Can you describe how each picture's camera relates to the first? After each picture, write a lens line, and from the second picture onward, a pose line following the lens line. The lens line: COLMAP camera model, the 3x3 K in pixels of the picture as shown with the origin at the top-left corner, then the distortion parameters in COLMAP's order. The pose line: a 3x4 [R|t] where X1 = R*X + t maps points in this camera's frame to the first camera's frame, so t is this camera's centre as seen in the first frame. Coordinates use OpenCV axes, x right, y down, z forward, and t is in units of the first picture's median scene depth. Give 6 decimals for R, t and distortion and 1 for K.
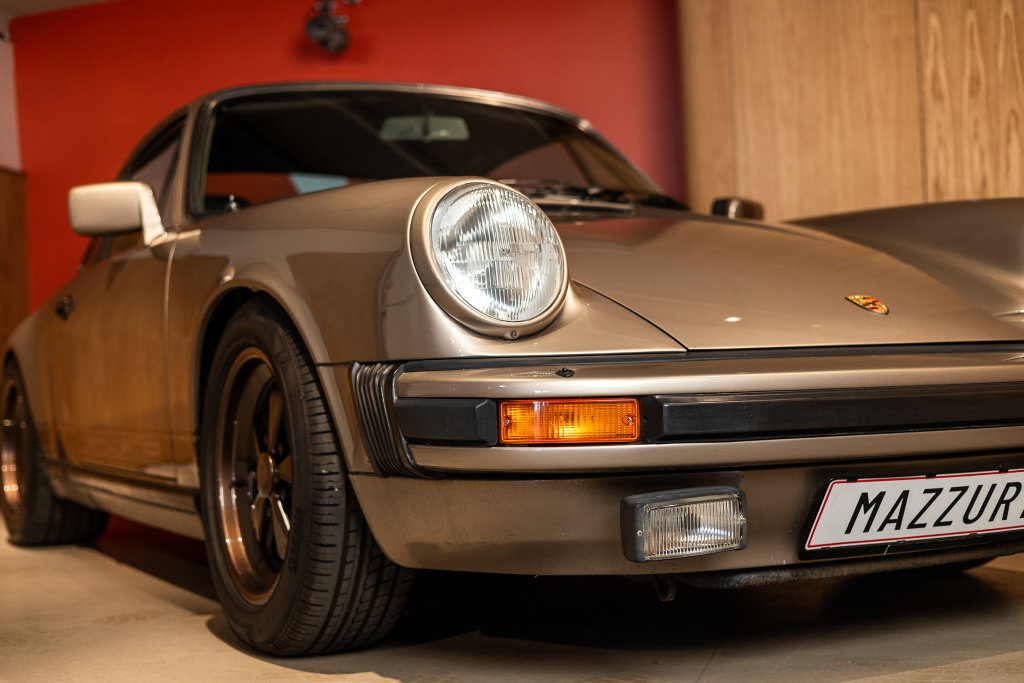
lens RADIAL K [[1459.3, 0, 512.0], [0, 1459.3, 341.5], [0, 0, 1]] dist [0.007114, 0.041880]
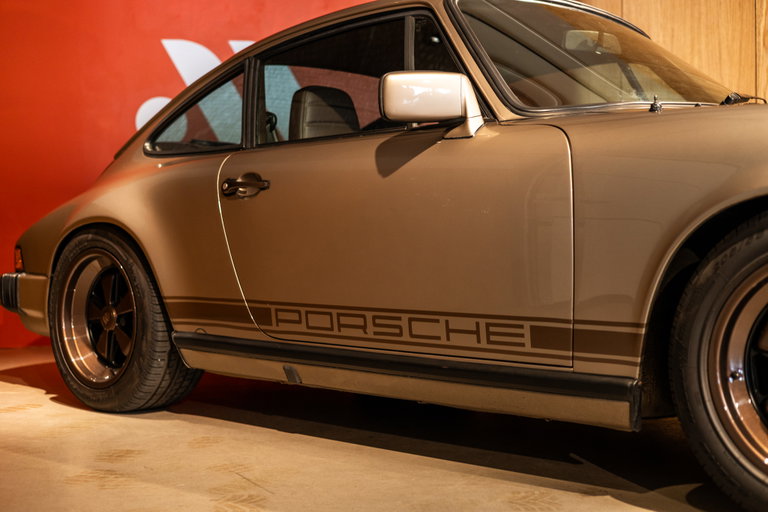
lens RADIAL K [[1094.5, 0, 384.0], [0, 1094.5, 256.0], [0, 0, 1]] dist [0.007114, 0.041880]
pose [[0.935279, 0.017062, 0.353499, -0.374960], [-0.031144, 0.998930, 0.034186, -0.004022], [-0.352538, -0.042983, 0.934810, 0.195148]]
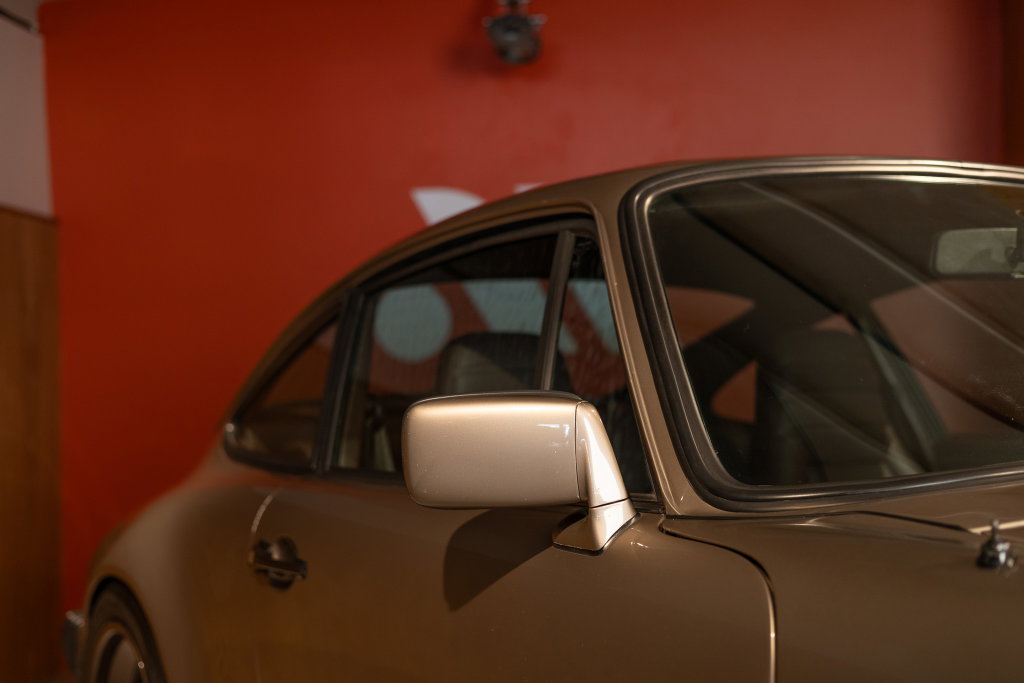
lens RADIAL K [[1436.0, 0, 536.7], [0, 1436.0, 340.3], [0, 0, 1]] dist [-0.000830, 0.003970]
pose [[0.997107, 0.018044, 0.073835, -0.197291], [-0.018495, 0.999814, 0.005424, -0.083926], [-0.073723, -0.006773, 0.997256, 0.371817]]
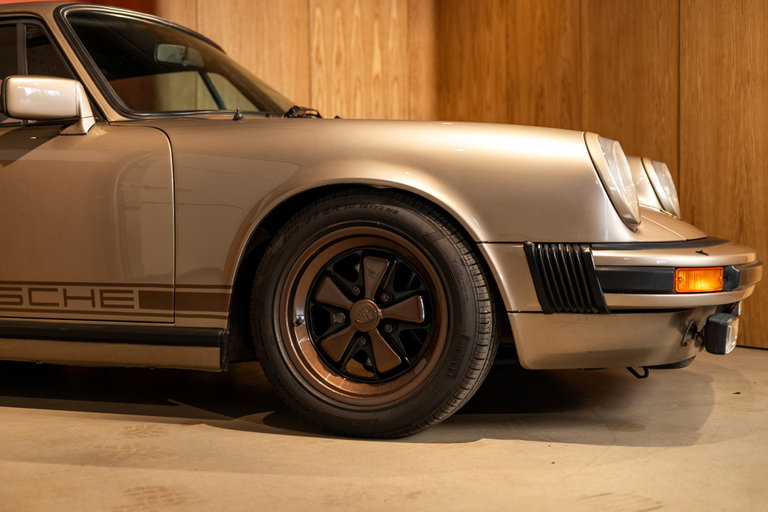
lens RADIAL K [[1094.5, 0, 384.0], [0, 1094.5, 256.0], [0, 0, 1]] dist [0.007114, 0.041880]
pose [[0.726870, 0.006257, 0.686746, -0.450258], [-0.036320, 0.998909, 0.029340, 0.000143], [-0.685814, -0.046269, 0.726305, 0.106667]]
